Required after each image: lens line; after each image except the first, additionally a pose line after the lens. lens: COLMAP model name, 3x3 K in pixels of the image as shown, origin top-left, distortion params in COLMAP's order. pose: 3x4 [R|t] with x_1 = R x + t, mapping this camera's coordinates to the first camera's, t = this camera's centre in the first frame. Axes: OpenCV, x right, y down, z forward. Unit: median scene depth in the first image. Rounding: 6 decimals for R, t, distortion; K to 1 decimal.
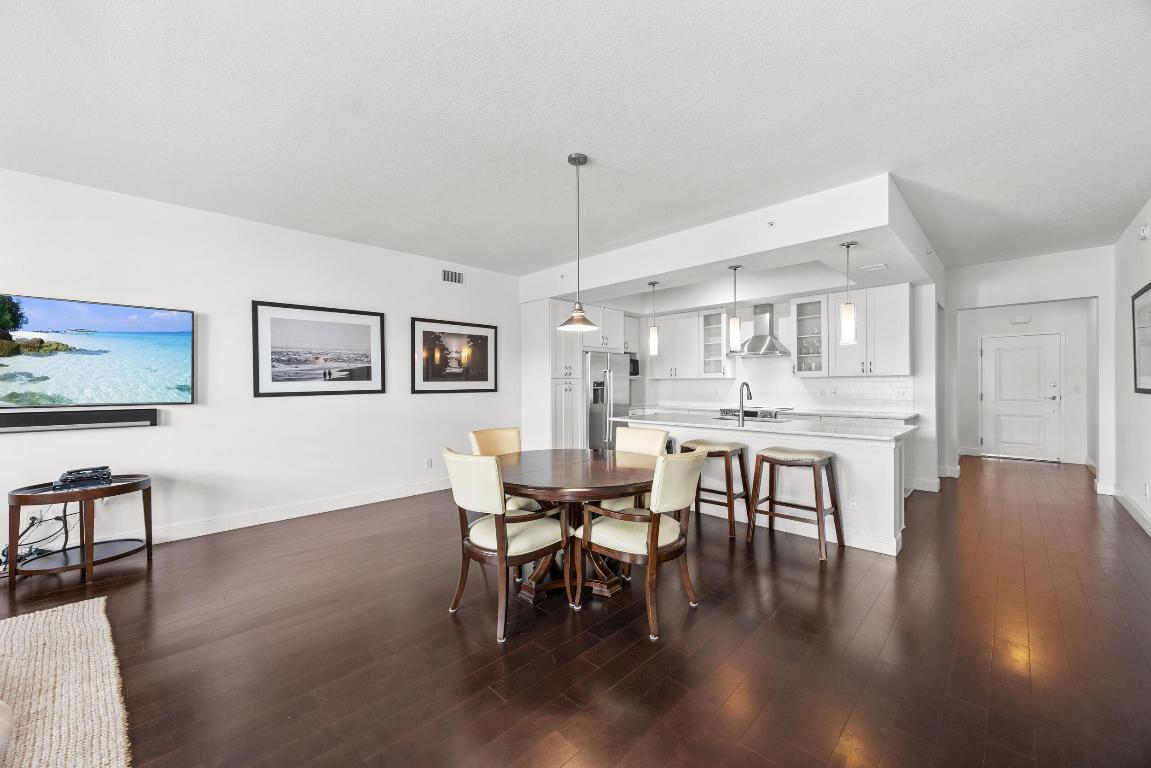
lens RADIAL K [[438.4, 0, 577.5], [0, 438.4, 387.4], [0, 0, 1]] dist [-0.001280, -0.000091]
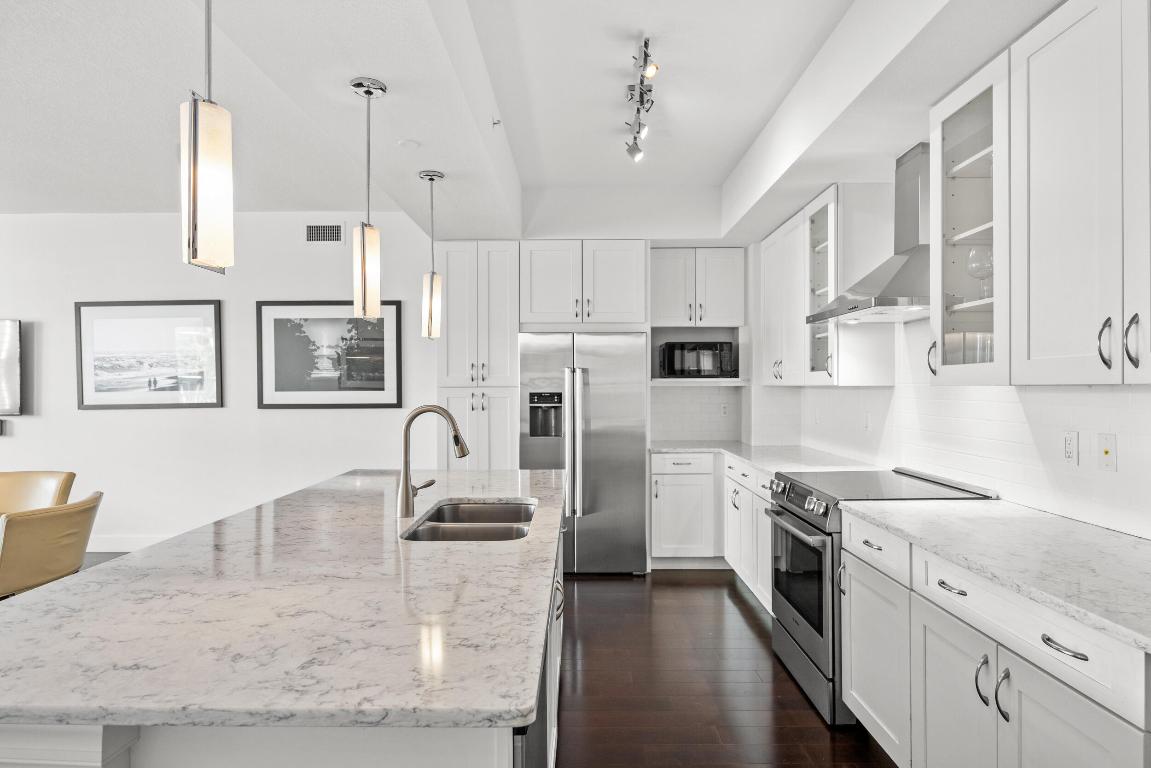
lens RADIAL K [[640.9, 0, 576.7], [0, 640.9, 389.6], [0, 0, 1]] dist [-0.001471, -0.000801]
pose [[0.702366, 0.007924, -0.711772, 0.768769], [-0.007073, 0.999966, 0.004152, -0.026026], [0.711781, 0.002118, 0.702398, 0.674732]]
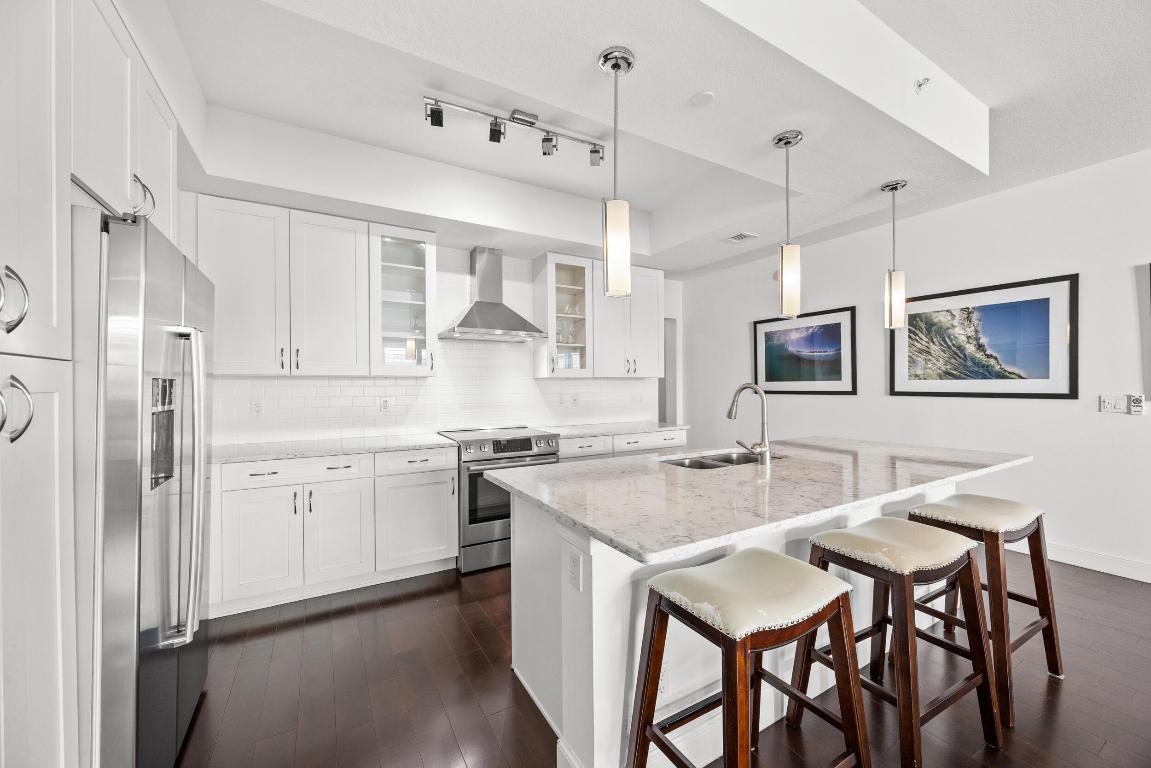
lens RADIAL K [[440.1, 0, 581.0], [0, 440.1, 385.1], [0, 0, 1]] dist [-0.000568, 0.000014]
pose [[0.254582, 0.006654, 0.967028, -0.135197], [0.009637, 0.999909, -0.009417, -0.006903], [-0.967003, 0.011717, 0.254495, 0.981213]]
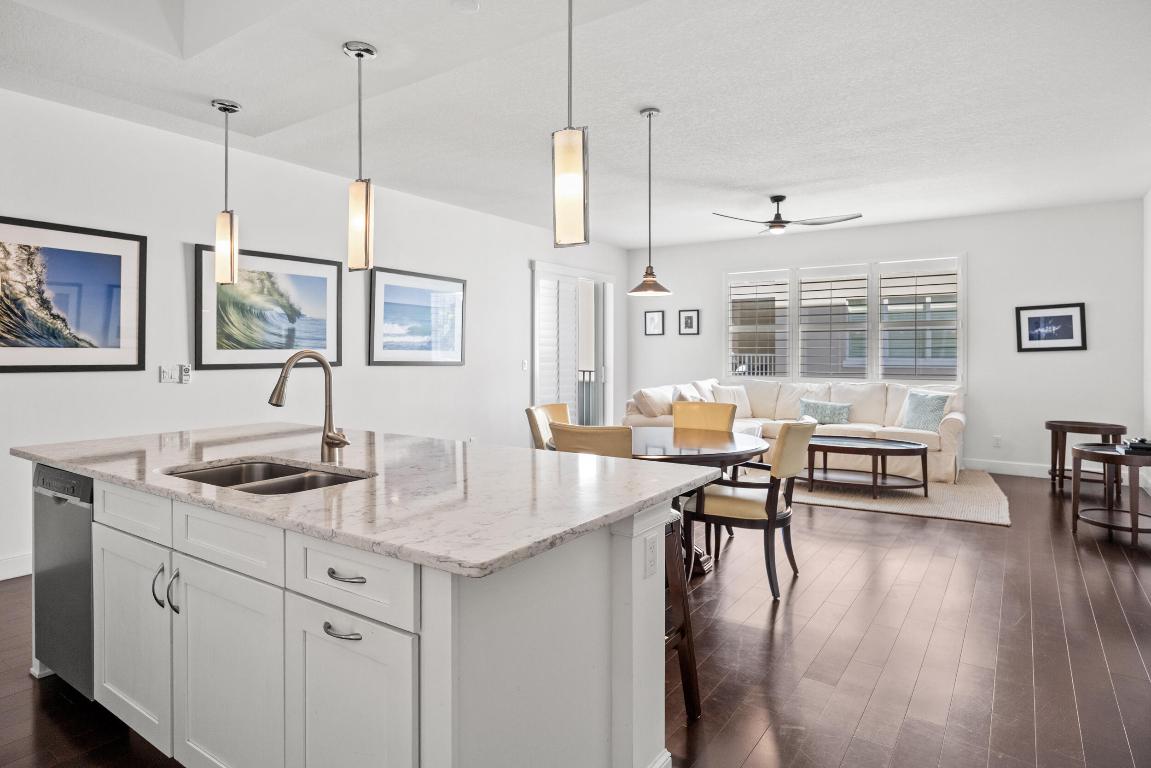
lens RADIAL K [[646.9, 0, 579.7], [0, 646.9, 353.7], [0, 0, 1]] dist [-0.002766, -0.000324]
pose [[-0.983017, 0.005849, -0.183421, 0.245795], [0.004213, 0.999948, 0.009308, -0.013843], [0.183466, 0.008378, -0.982990, 1.420141]]
